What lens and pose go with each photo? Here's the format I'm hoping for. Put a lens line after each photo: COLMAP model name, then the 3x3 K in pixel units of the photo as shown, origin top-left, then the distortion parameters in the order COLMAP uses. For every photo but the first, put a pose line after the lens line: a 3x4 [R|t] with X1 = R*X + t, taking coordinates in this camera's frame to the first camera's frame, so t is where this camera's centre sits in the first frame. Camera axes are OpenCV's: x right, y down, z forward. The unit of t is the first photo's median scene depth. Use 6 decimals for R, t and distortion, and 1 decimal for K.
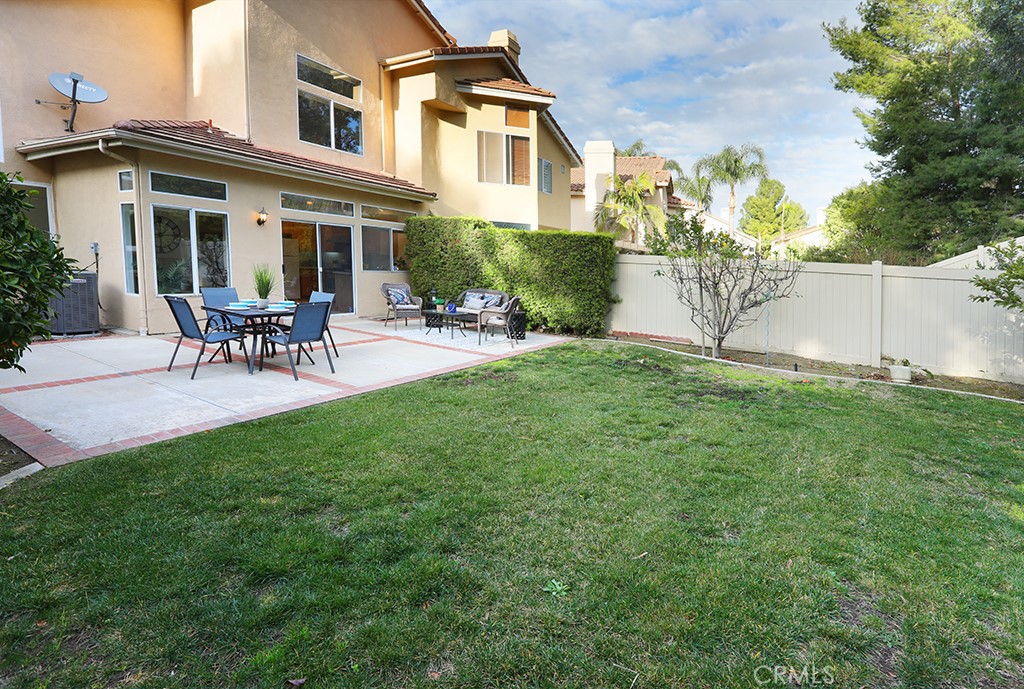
lens RADIAL K [[510.4, 0, 547.4], [0, 510.4, 329.3], [0, 0, 1]] dist [-0.040368, 0.026146]
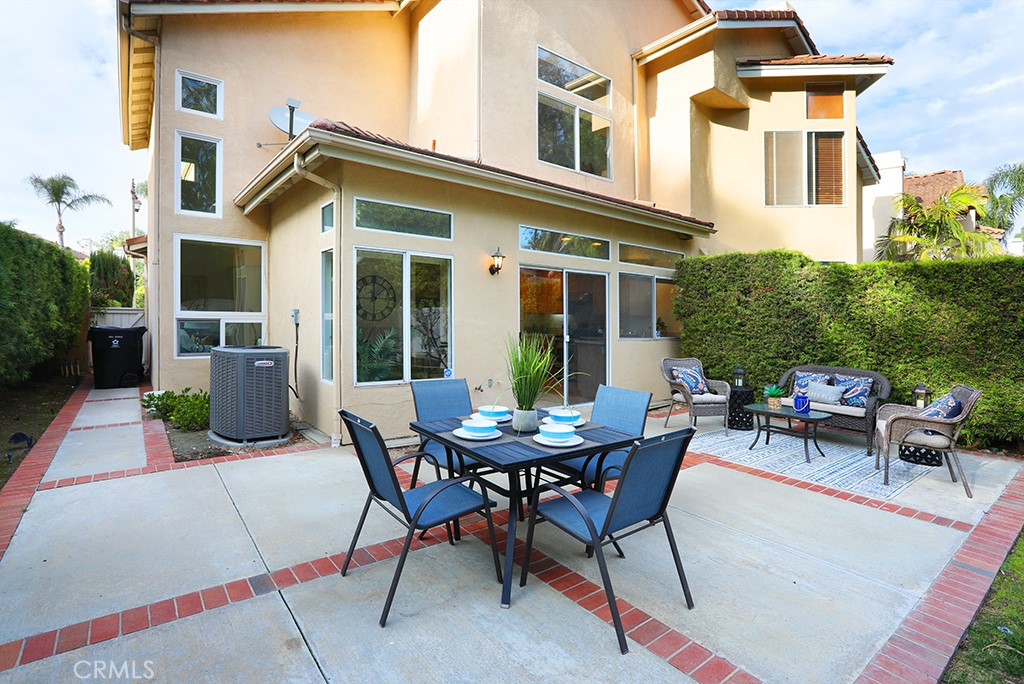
lens RADIAL K [[493.3, 0, 507.6], [0, 493.3, 325.5], [0, 0, 1]] dist [0.000315, 0.001201]
pose [[0.914730, -0.029551, -0.402984, -0.236723], [-0.022370, 0.992089, -0.123527, -0.048515], [0.403446, 0.122009, 0.906832, 0.345434]]
